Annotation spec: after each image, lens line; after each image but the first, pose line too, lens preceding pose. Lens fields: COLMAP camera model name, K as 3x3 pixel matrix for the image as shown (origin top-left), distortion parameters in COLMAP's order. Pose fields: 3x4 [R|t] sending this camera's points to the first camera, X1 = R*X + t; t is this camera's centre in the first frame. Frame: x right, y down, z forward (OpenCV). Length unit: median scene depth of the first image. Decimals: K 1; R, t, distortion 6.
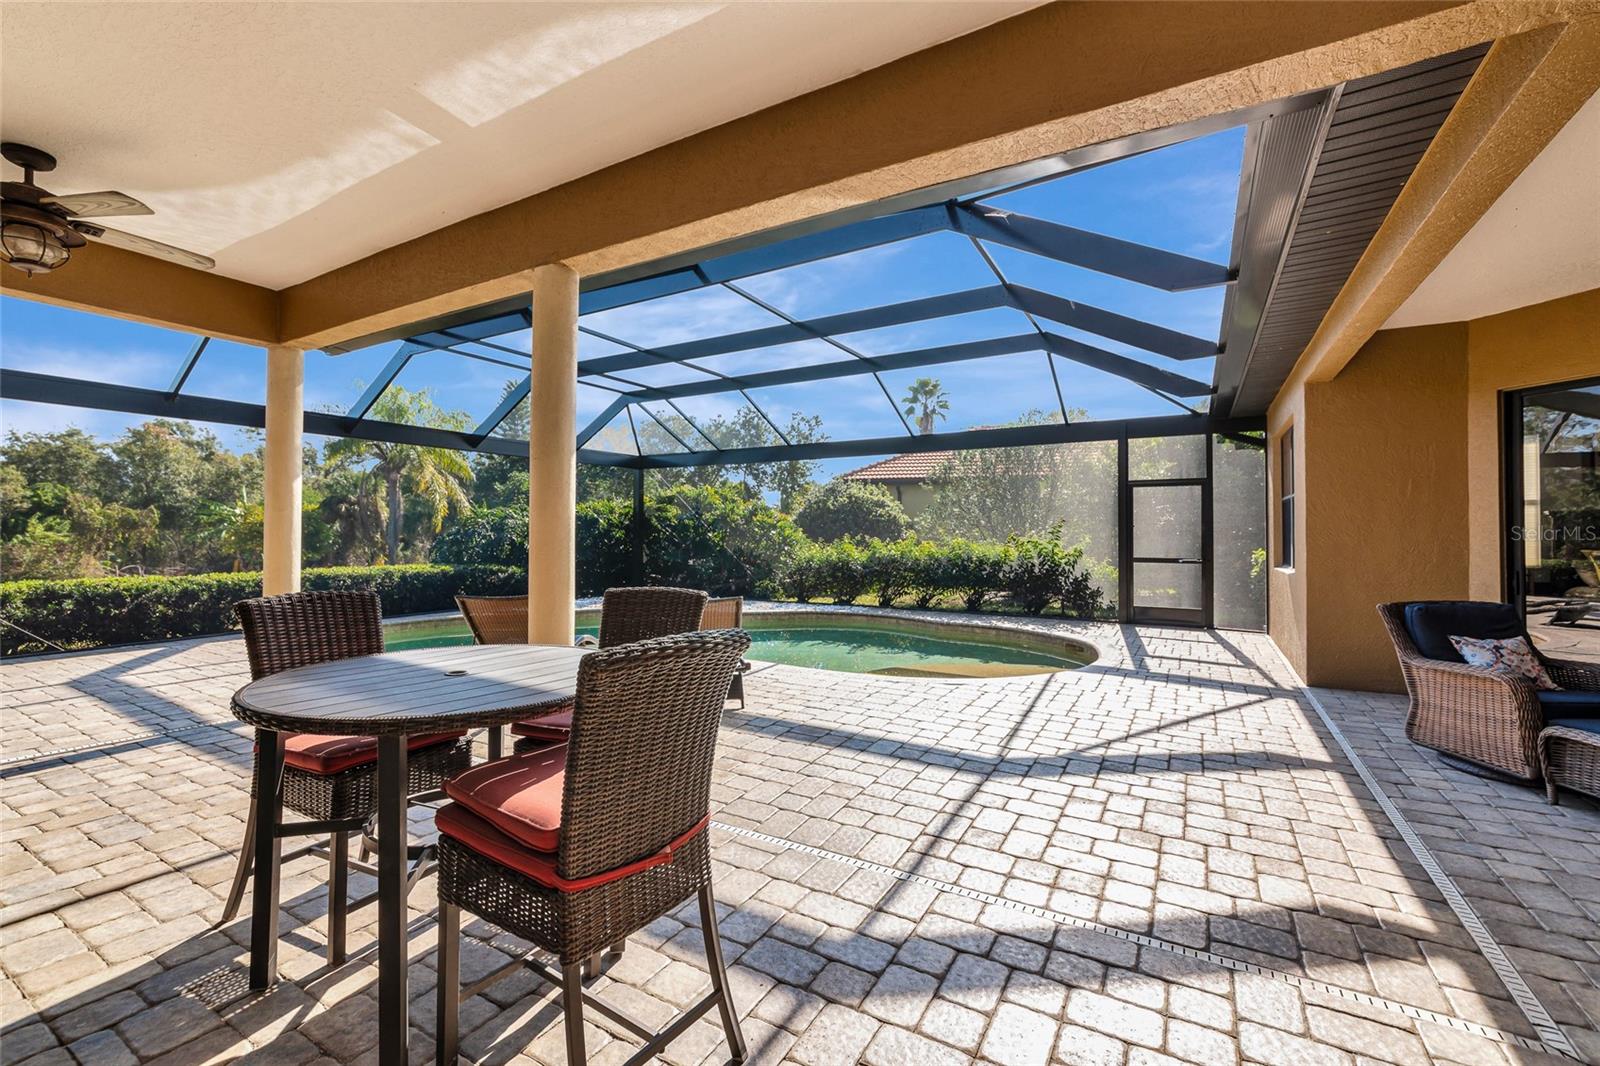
lens RADIAL K [[633.2, 0, 819.6], [0, 633.2, 523.7], [0, 0, 1]] dist [-0.010236, 0.002254]
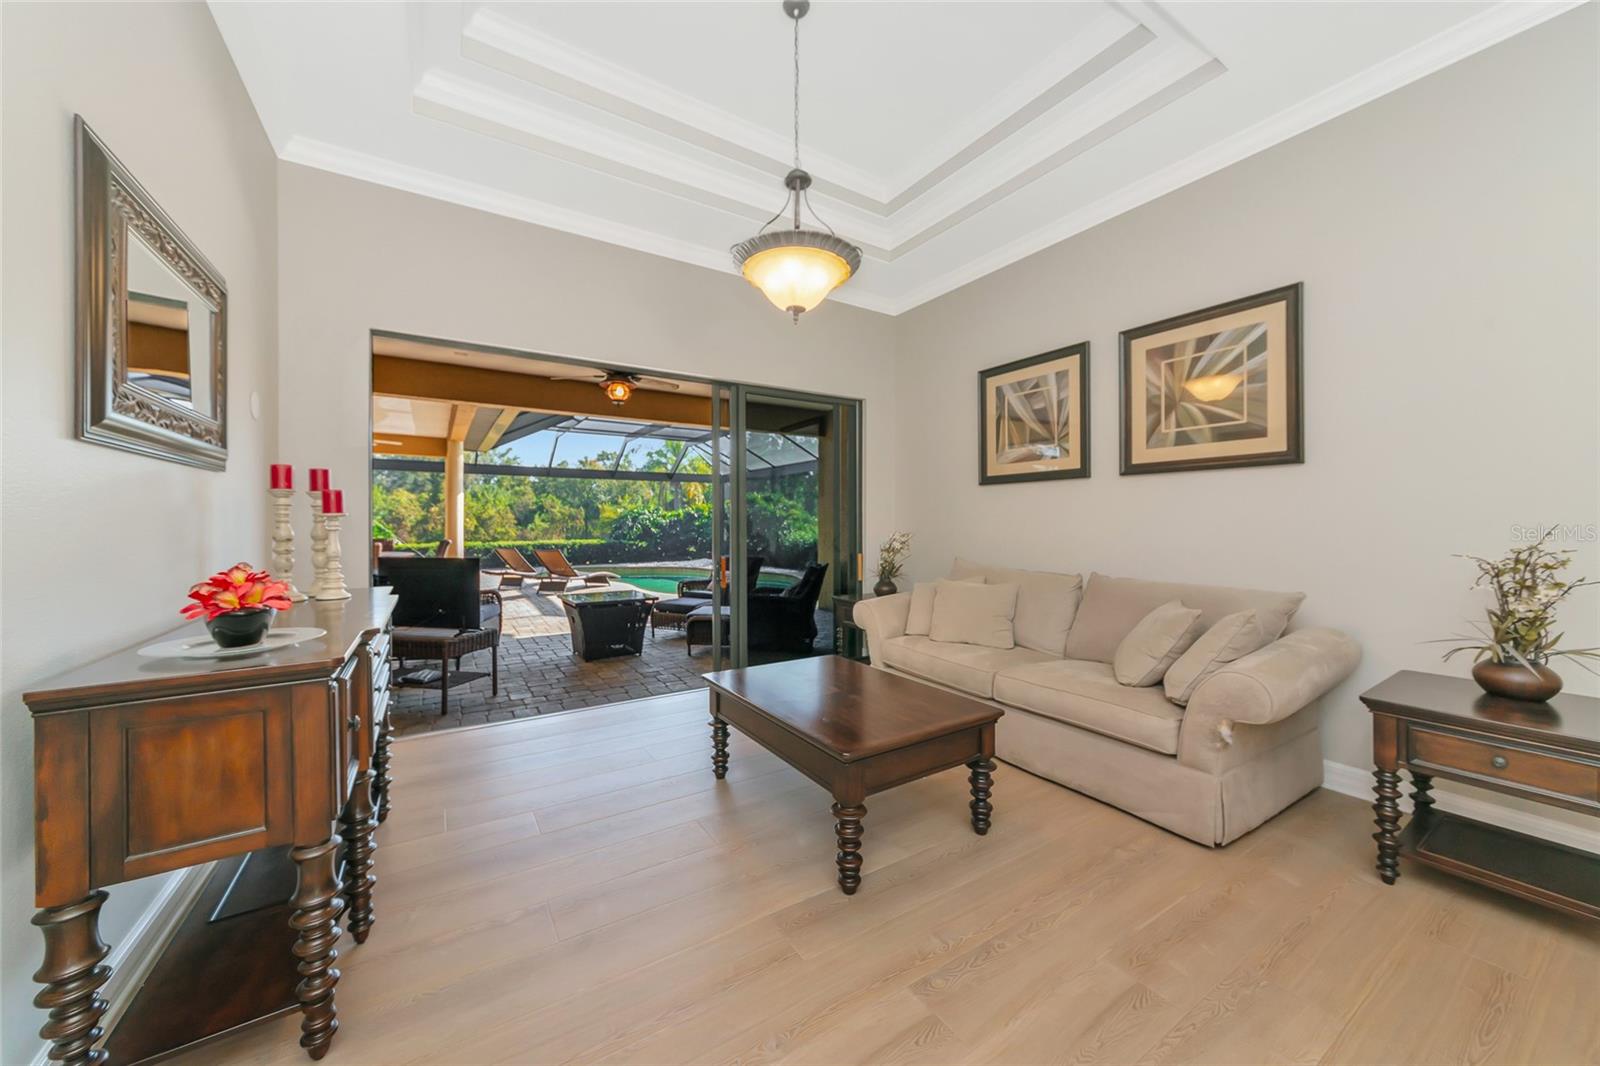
lens RADIAL K [[577.6, 0, 815.8], [0, 577.6, 519.1], [0, 0, 1]] dist [-0.003698, 0.000437]
pose [[0.877564, -0.005022, -0.479432, 1.509145], [0.009806, 0.999924, 0.007476, -0.009378], [0.479358, -0.011262, 0.877547, -0.439975]]
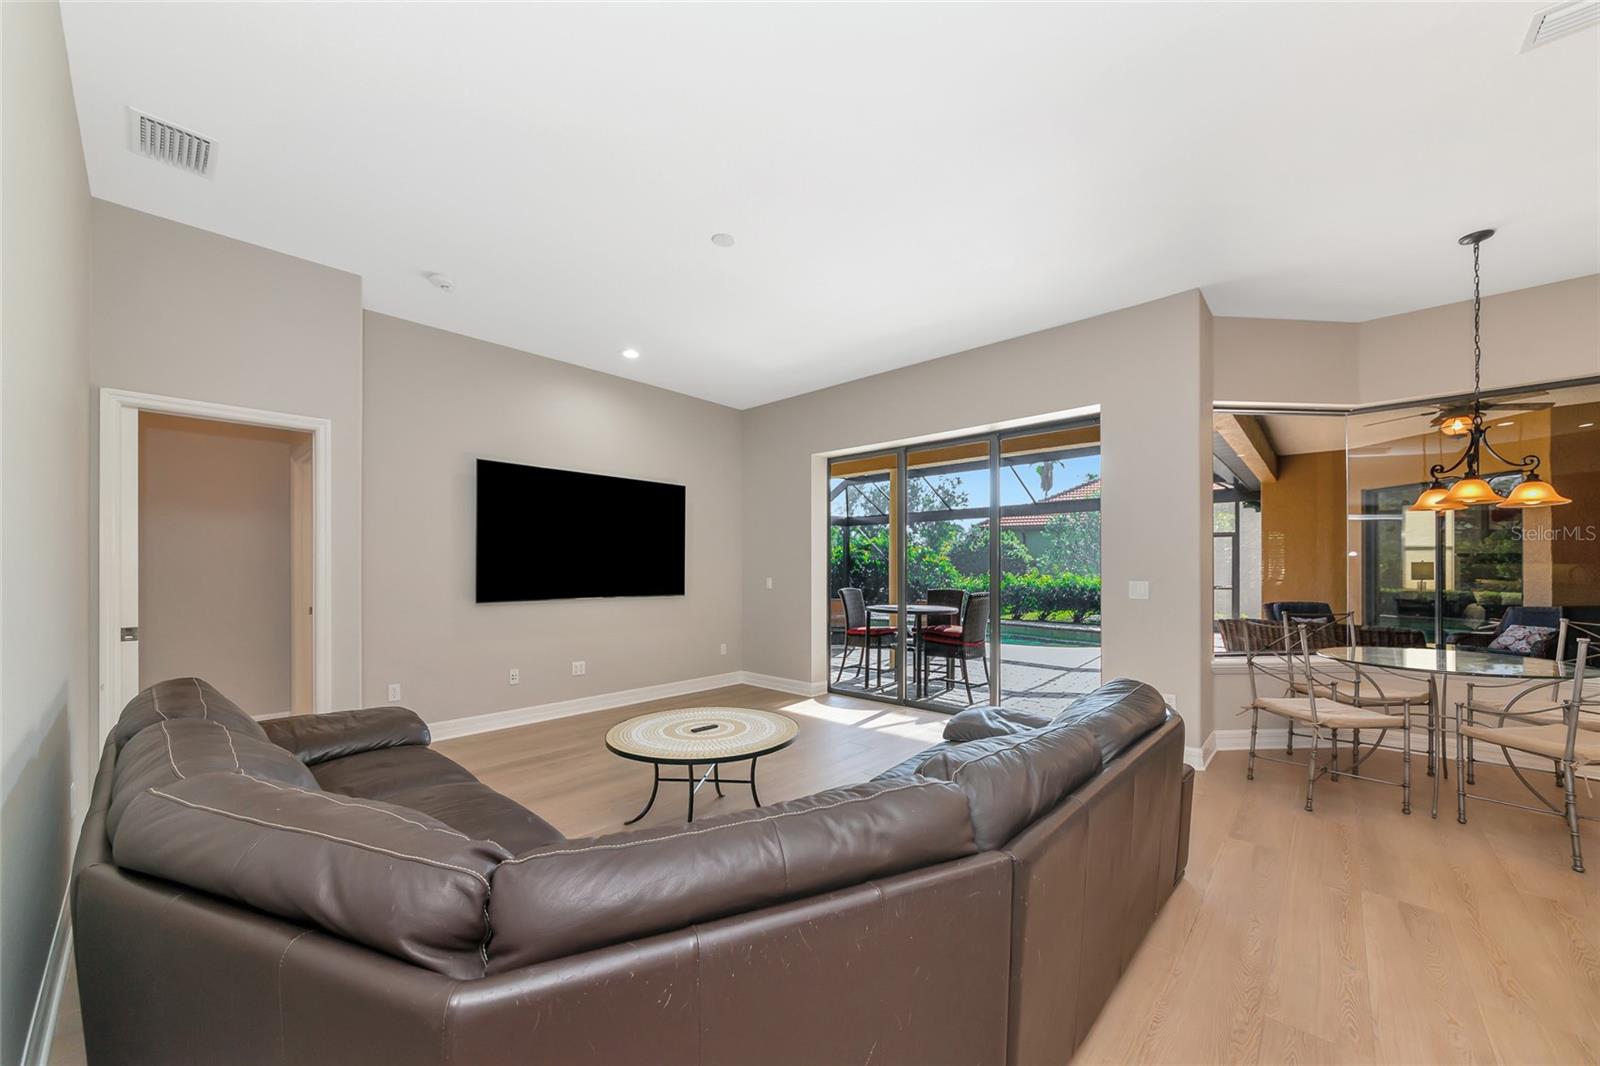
lens RADIAL K [[587.9, 0, 831.2], [0, 587.9, 554.6], [0, 0, 1]] dist [-0.011651, -0.000138]
pose [[0.981222, -0.004229, -0.192834, -0.102278], [0.002450, 0.999952, -0.009462, -0.015973], [0.192865, 0.008812, 0.981186, -0.831222]]
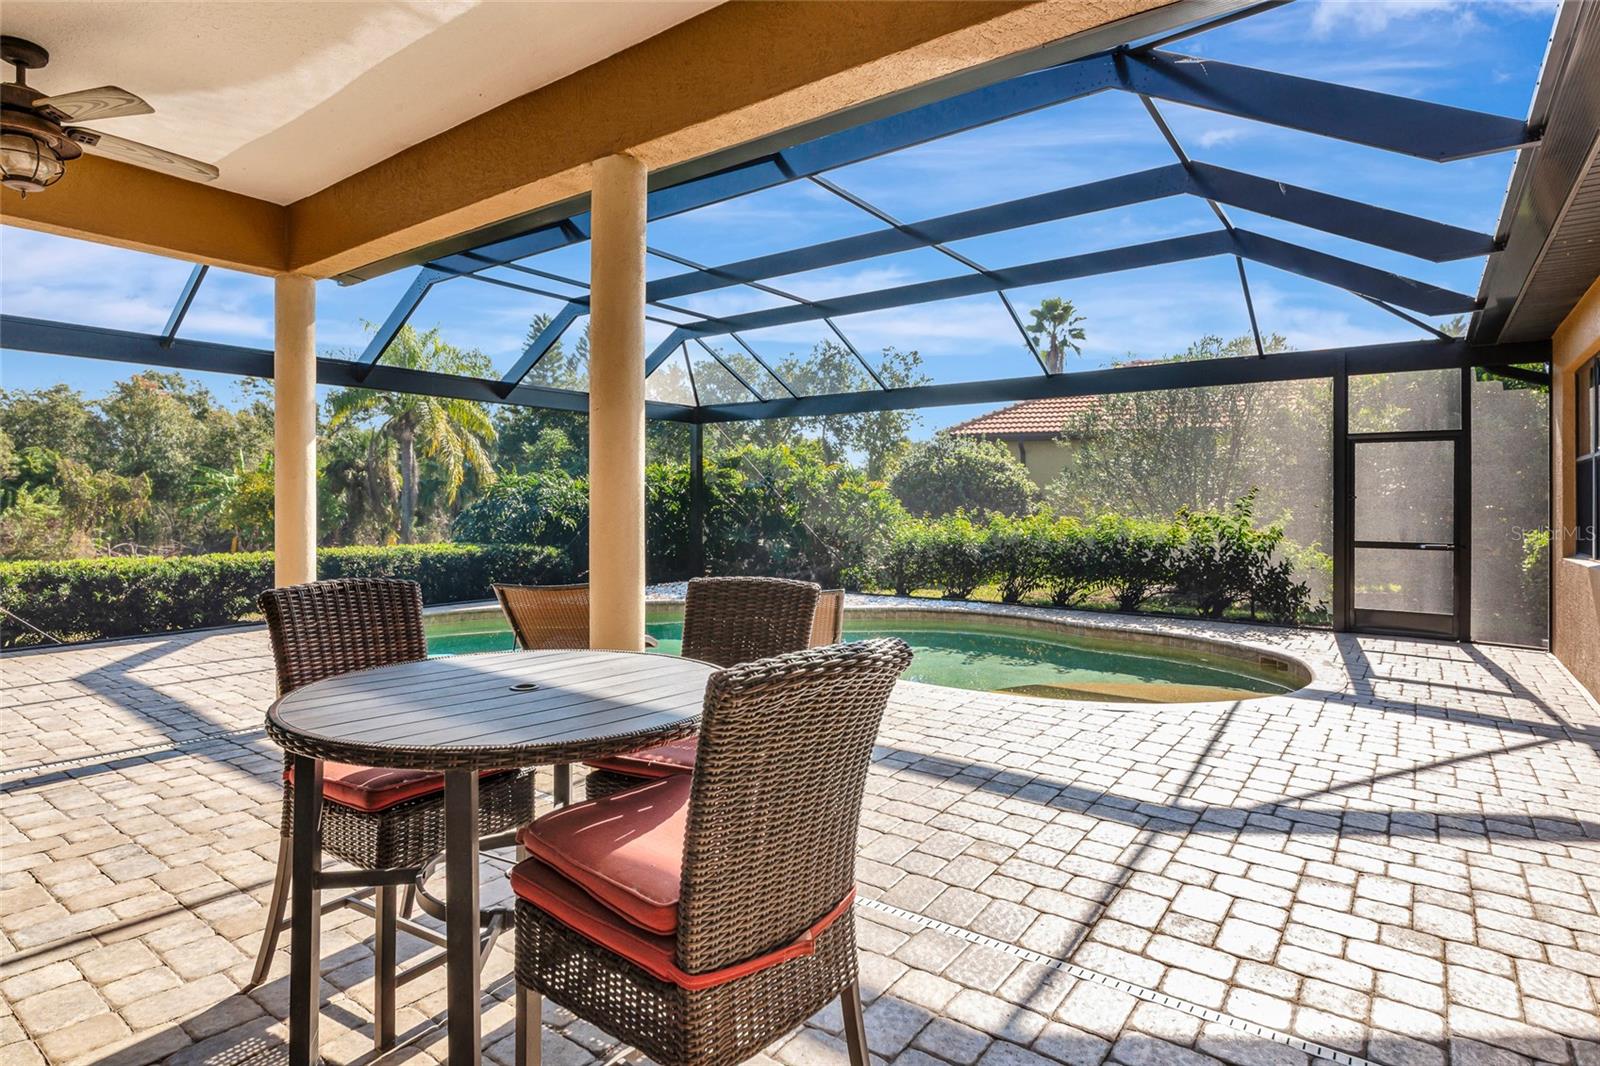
lens RADIAL K [[819.3, 0, 814.3], [0, 819.3, 512.4], [0, 0, 1]] dist [-0.006707, 0.000627]
pose [[0.992628, 0.002419, -0.121180, -0.013243], [0.000408, 0.999728, 0.023298, -0.000151], [0.121203, -0.023175, 0.992357, 0.006964]]
